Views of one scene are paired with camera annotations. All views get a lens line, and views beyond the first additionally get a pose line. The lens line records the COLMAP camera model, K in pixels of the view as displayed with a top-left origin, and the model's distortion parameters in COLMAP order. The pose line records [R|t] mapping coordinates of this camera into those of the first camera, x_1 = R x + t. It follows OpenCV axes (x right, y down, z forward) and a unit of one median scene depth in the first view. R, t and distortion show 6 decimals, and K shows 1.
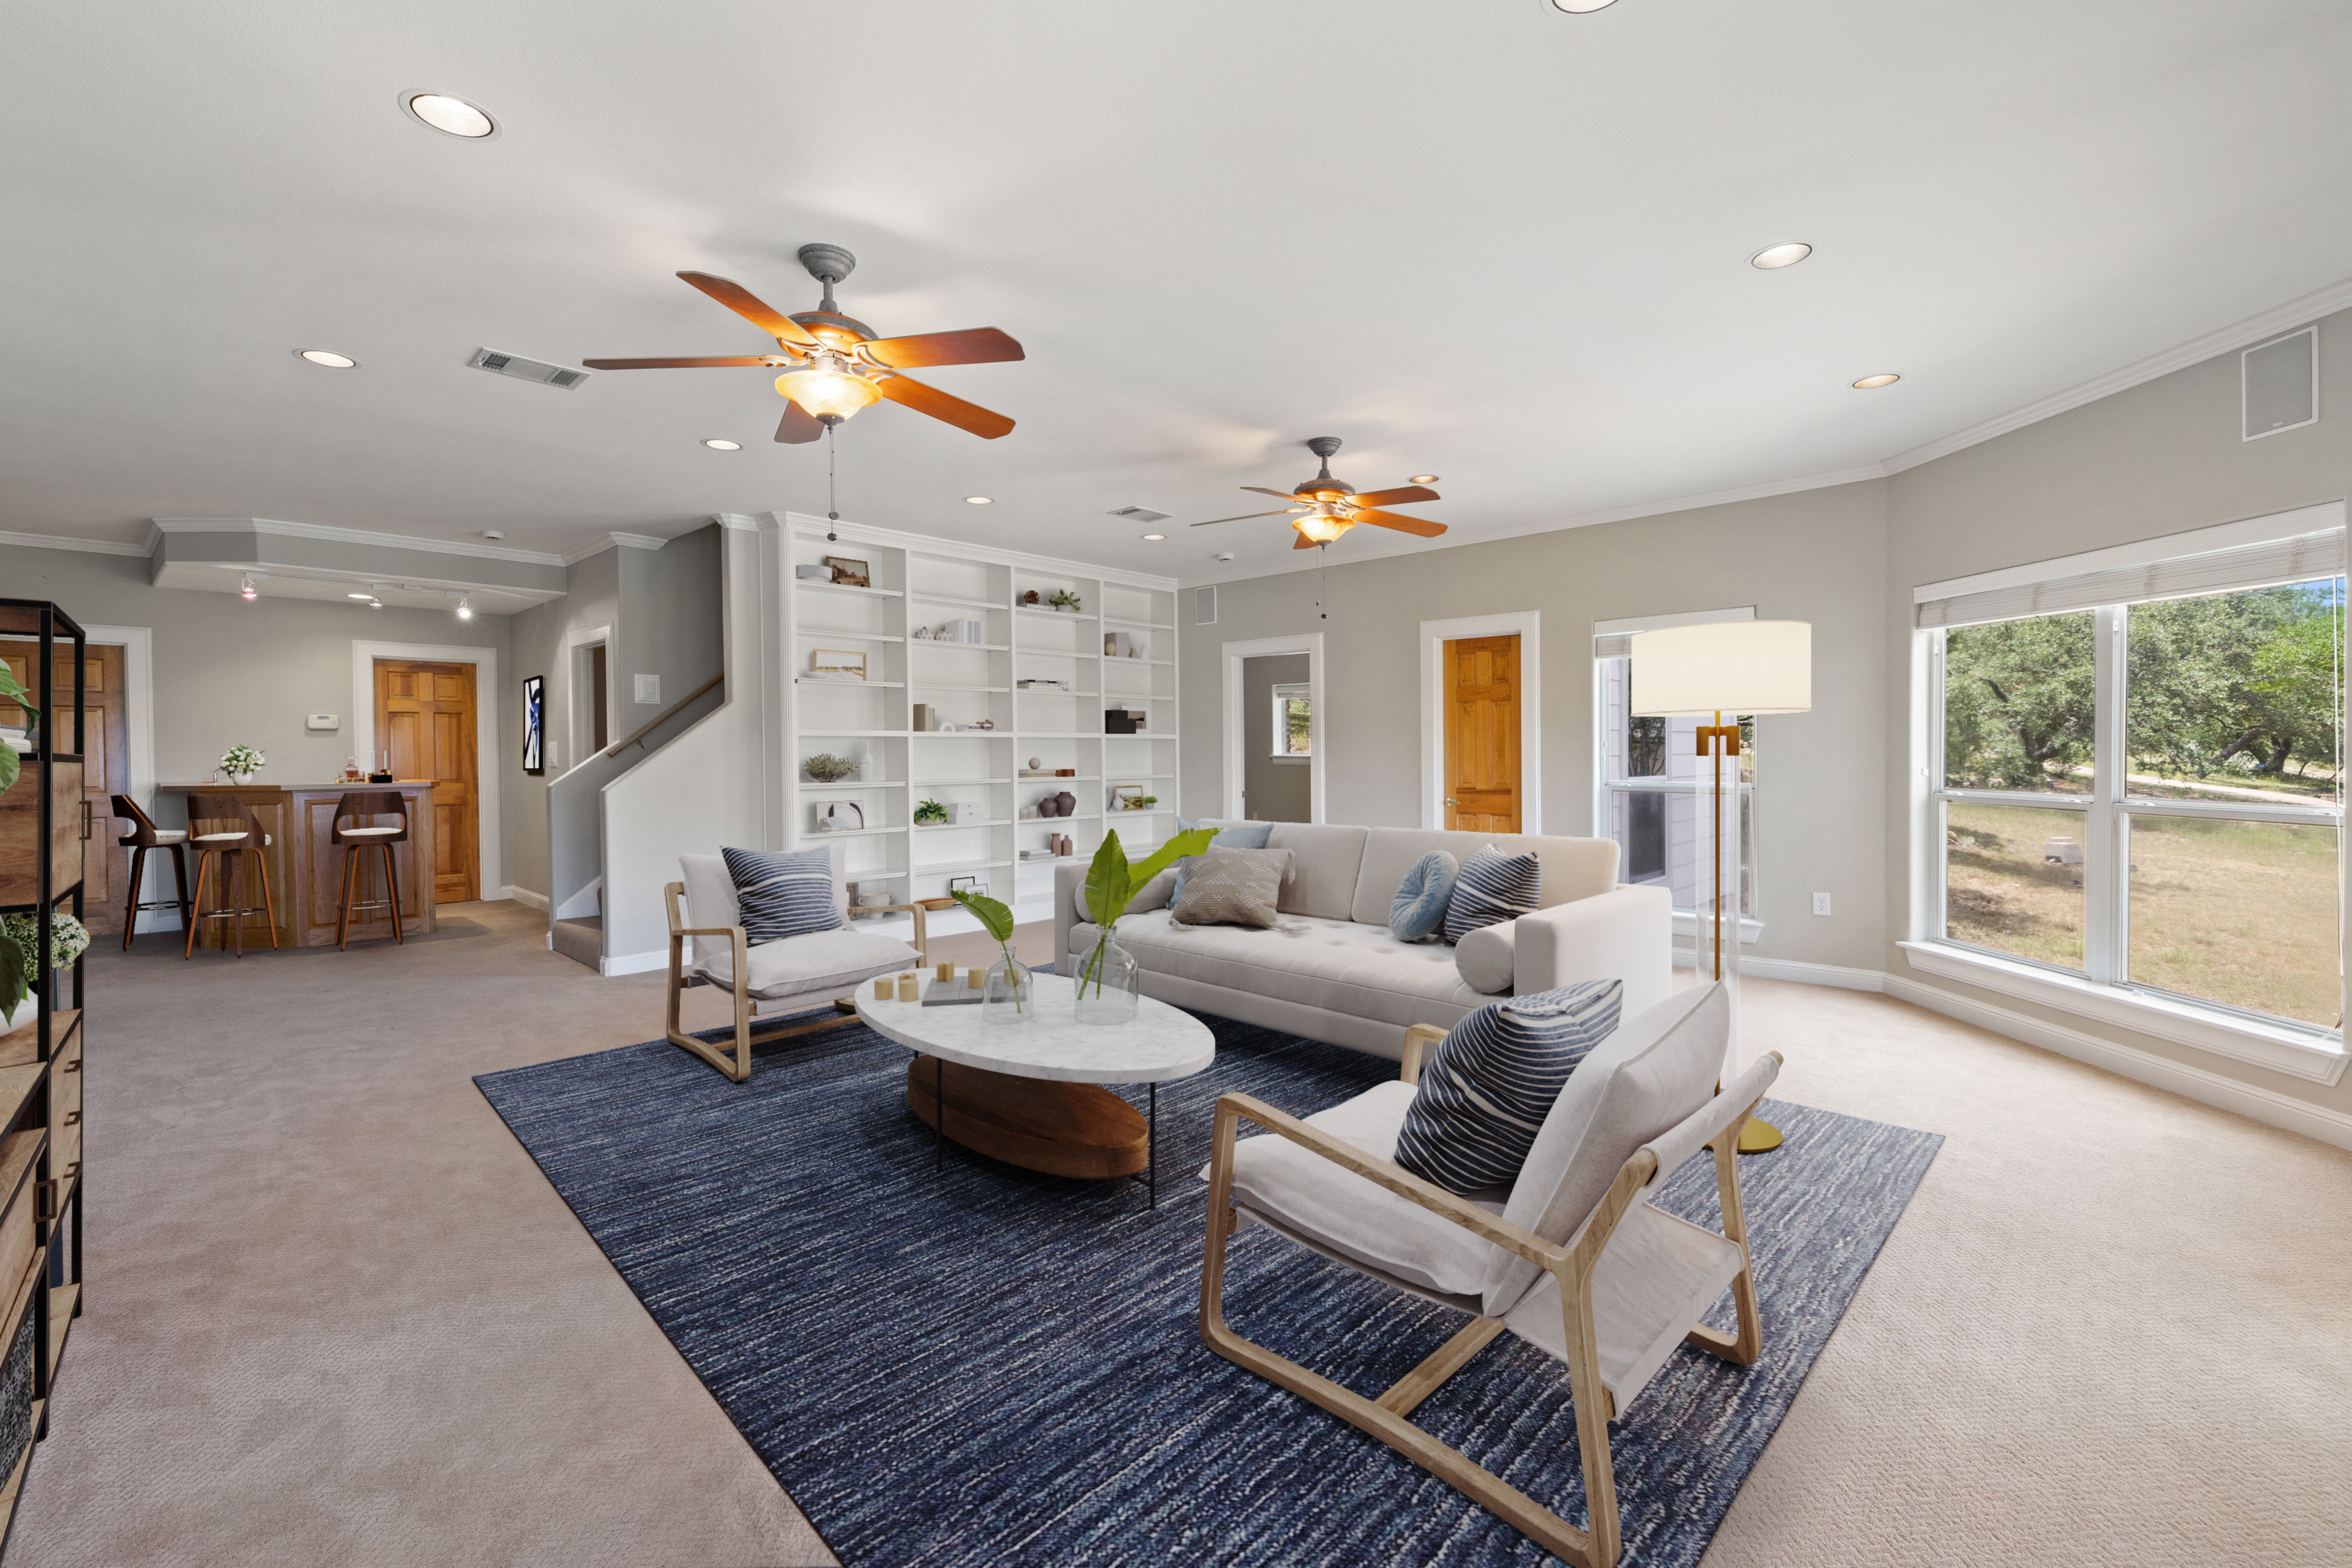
lens RADIAL K [[1012.6, 0, 1176.0], [0, 1012.6, 784.0], [0, 0, 1]] dist [-0.002082, -0.000516]
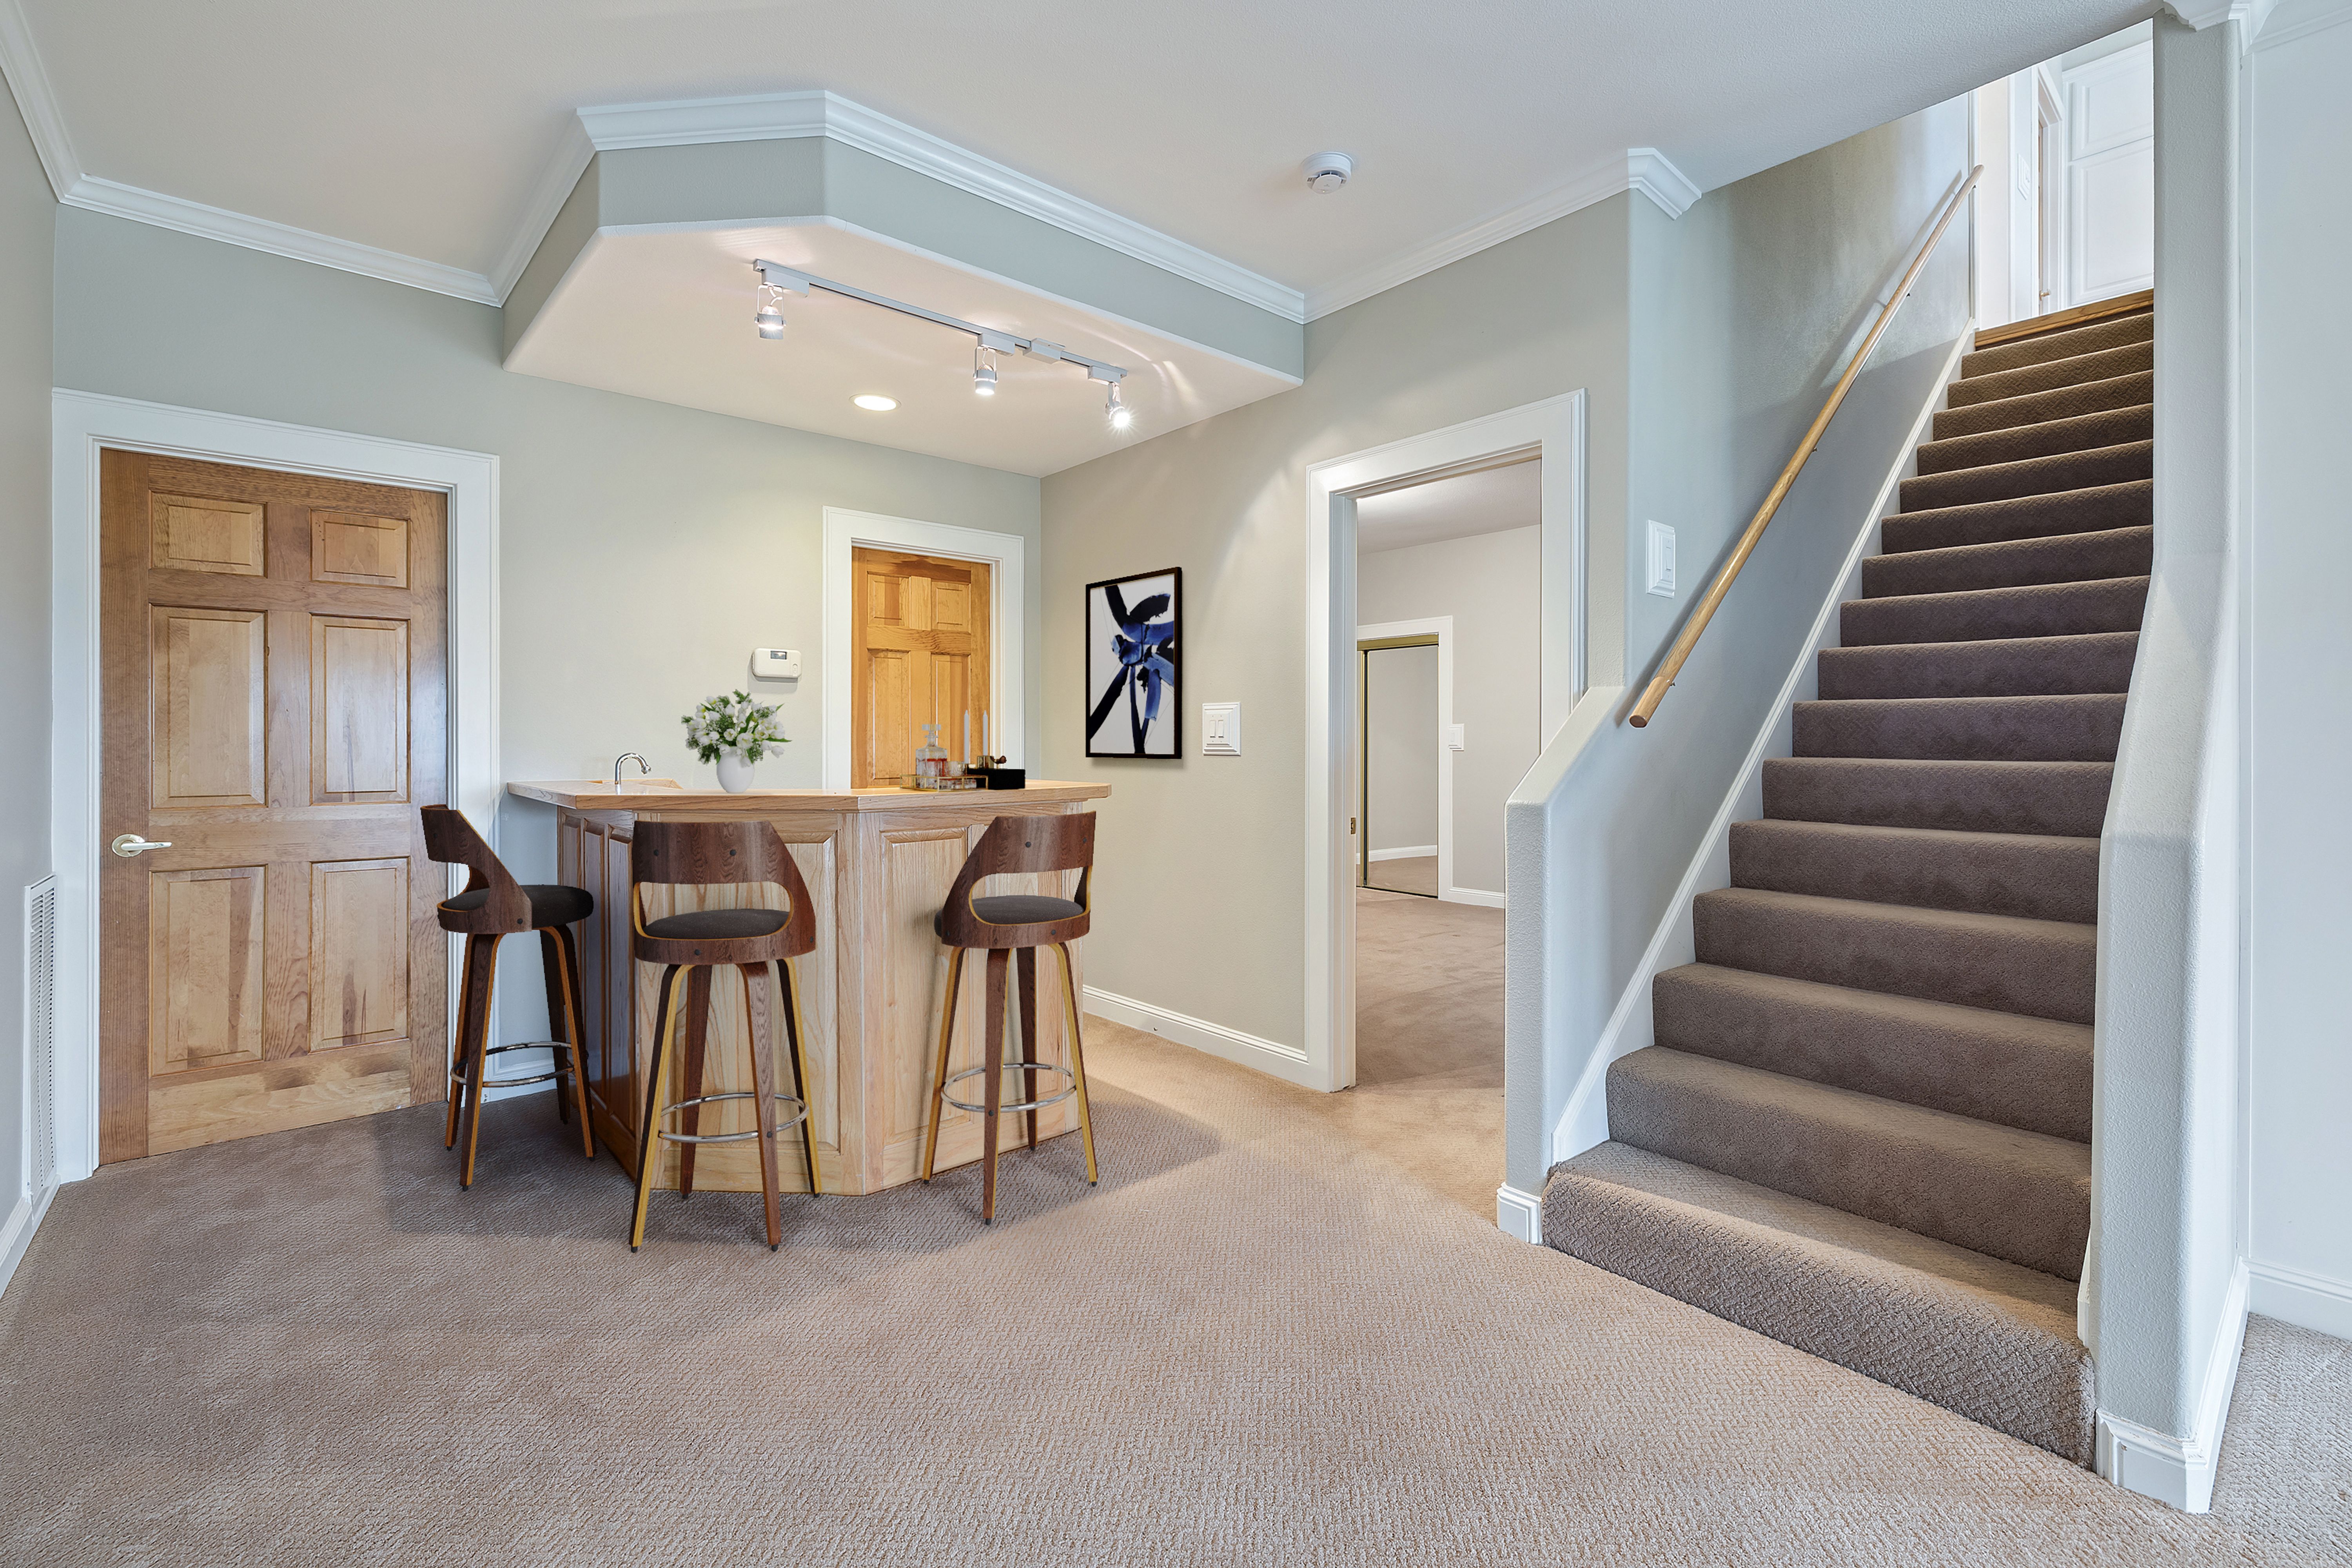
lens RADIAL K [[1018.4, 0, 1177.0], [0, 1018.4, 765.0], [0, 0, 1]] dist [0.001702, 0.000076]
pose [[0.996521, -0.001015, -0.083341, -0.653219], [0.000465, 0.999978, -0.006623, -0.006062], [0.083346, 0.006561, 0.996499, 0.546755]]
